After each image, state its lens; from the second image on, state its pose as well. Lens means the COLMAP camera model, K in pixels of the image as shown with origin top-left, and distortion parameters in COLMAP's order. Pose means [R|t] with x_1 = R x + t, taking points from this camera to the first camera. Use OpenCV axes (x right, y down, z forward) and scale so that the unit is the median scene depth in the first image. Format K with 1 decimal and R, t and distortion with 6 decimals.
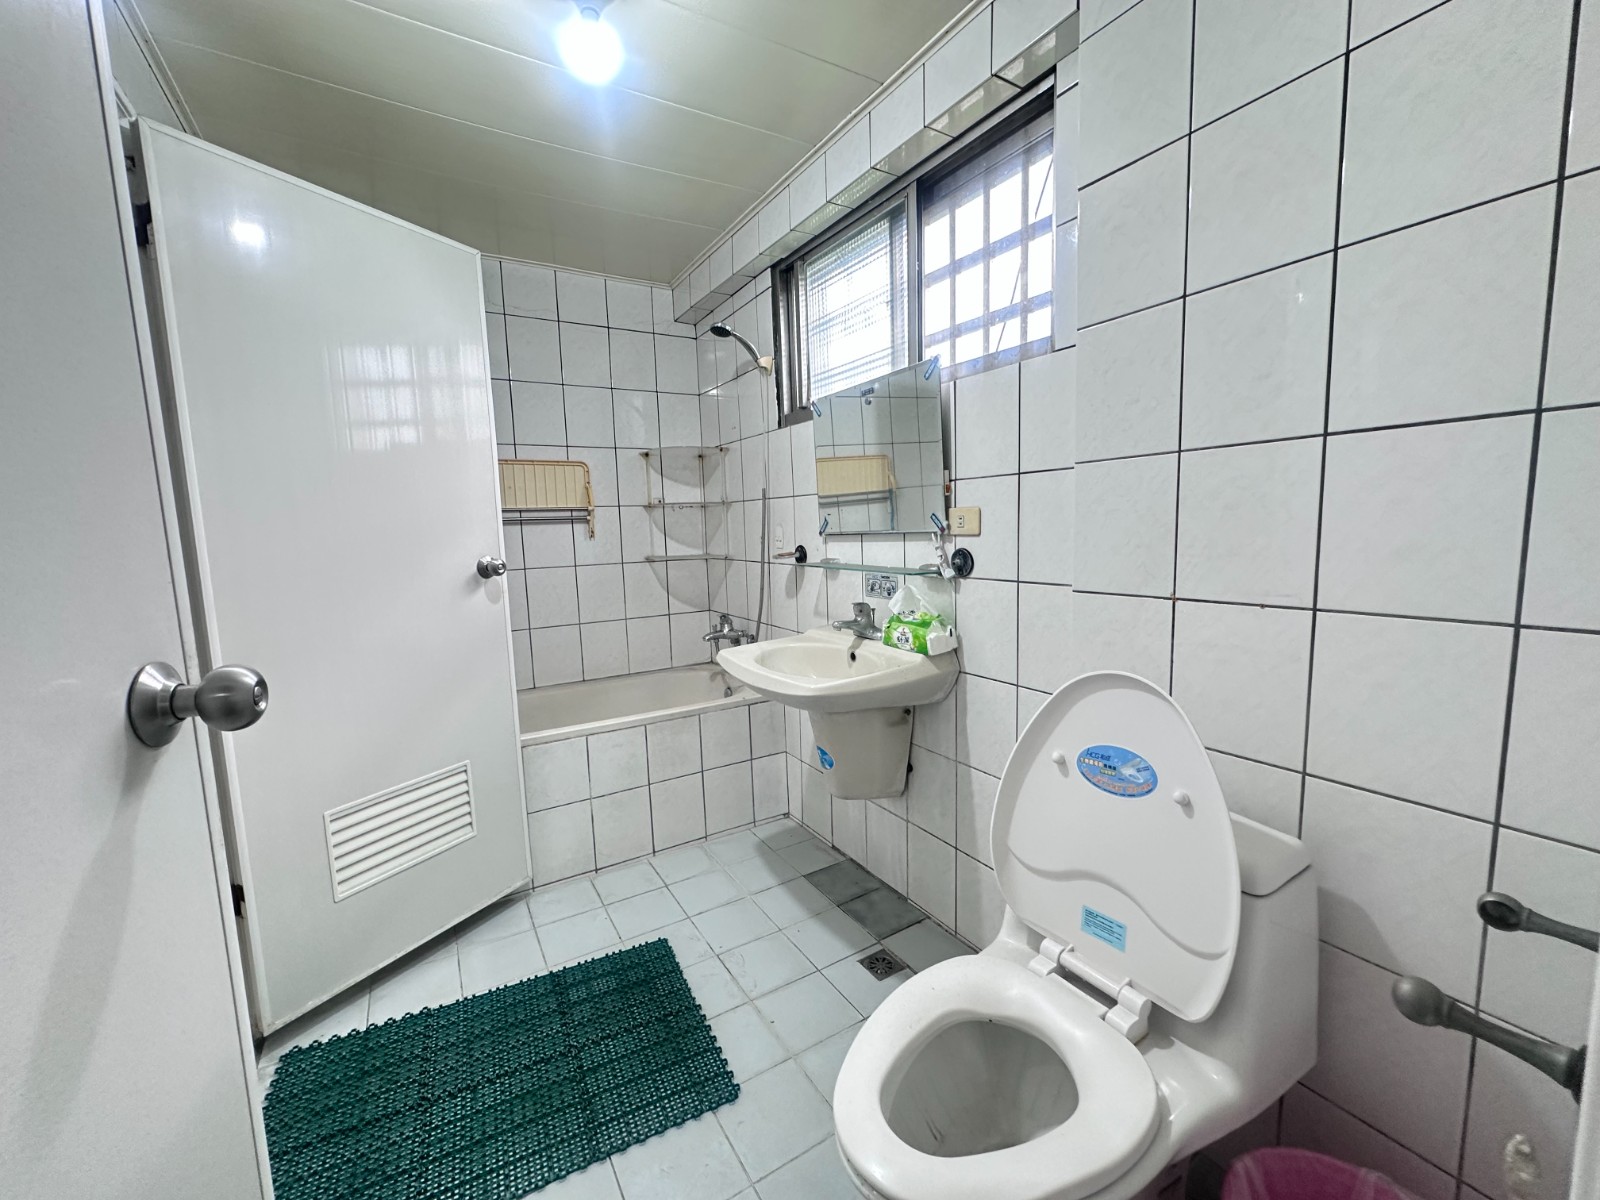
lens RADIAL K [[638.6, 0, 798.4], [0, 638.6, 599.2], [0, 0, 1]] dist [-0.001822, 0.000075]
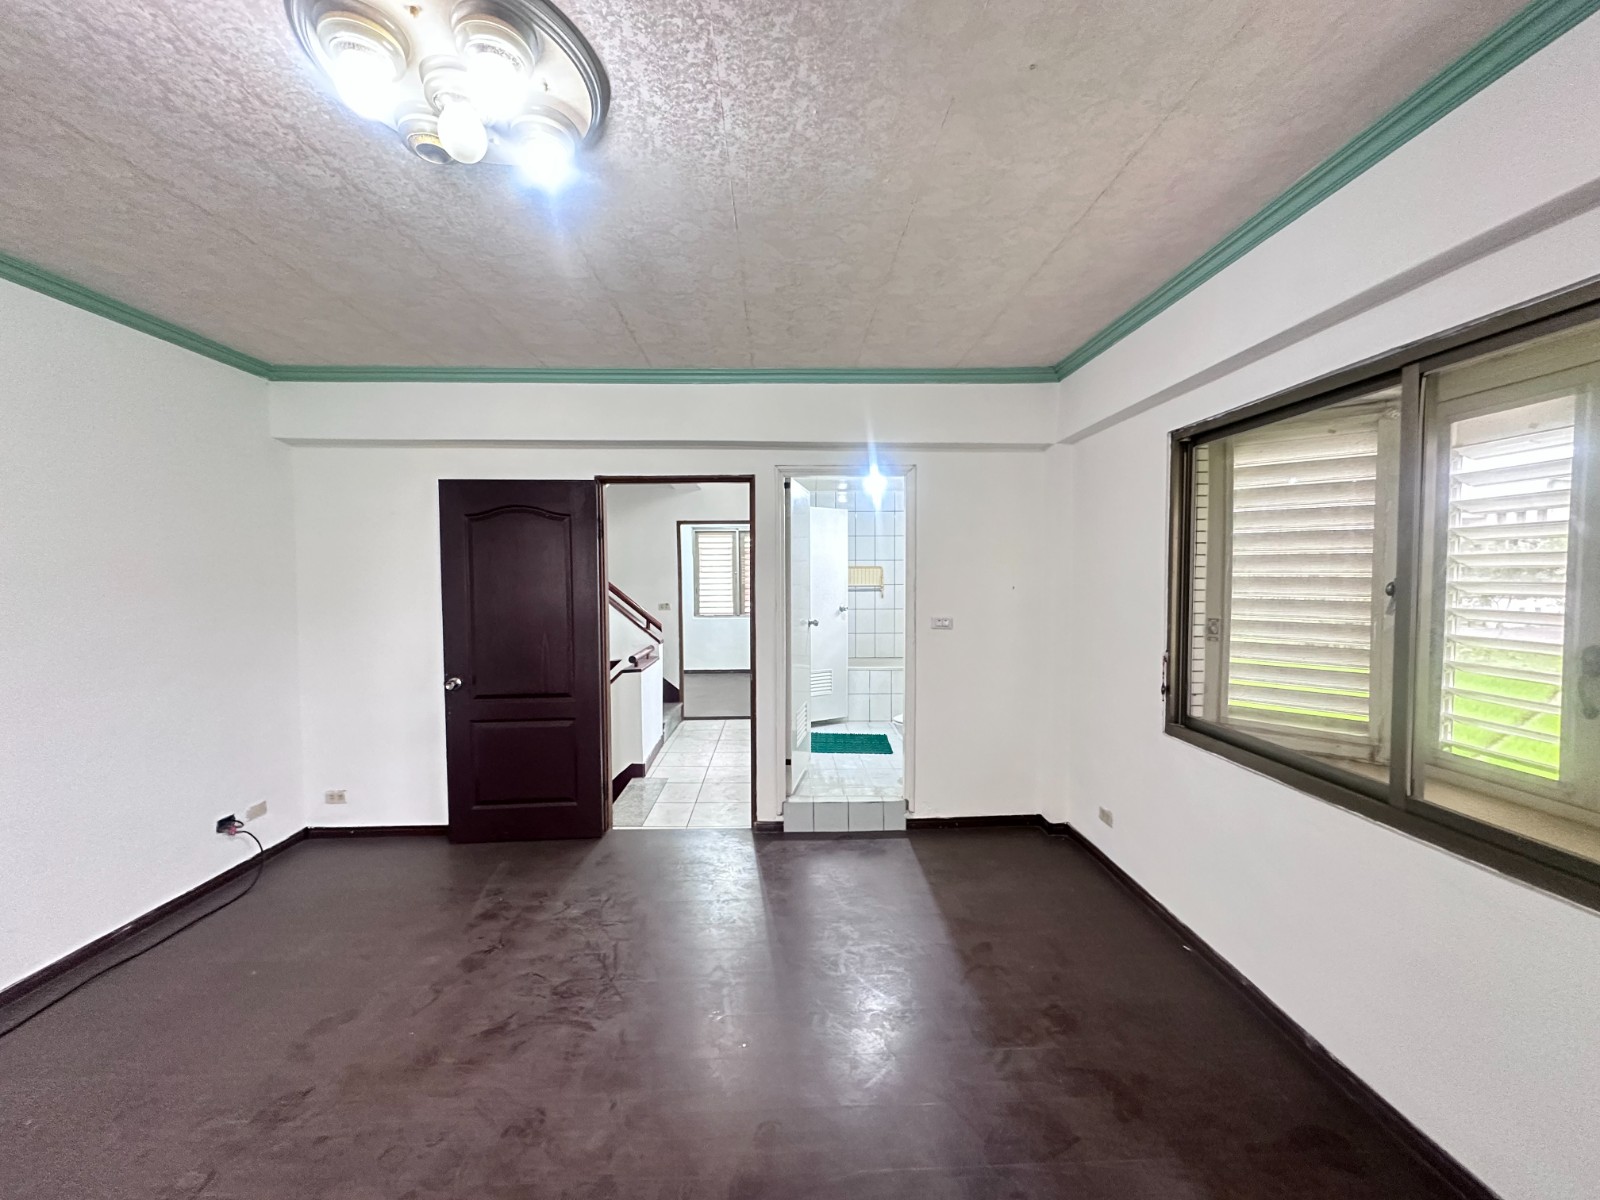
lens RADIAL K [[638.6, 0, 802.7], [0, 638.6, 602.0], [0, 0, 1]] dist [-0.001822, 0.000075]
pose [[0.872600, 0.048227, -0.486049, 0.654906], [-0.079986, 0.995789, -0.044792, 0.056775], [0.481842, 0.077963, 0.872783, -1.385797]]
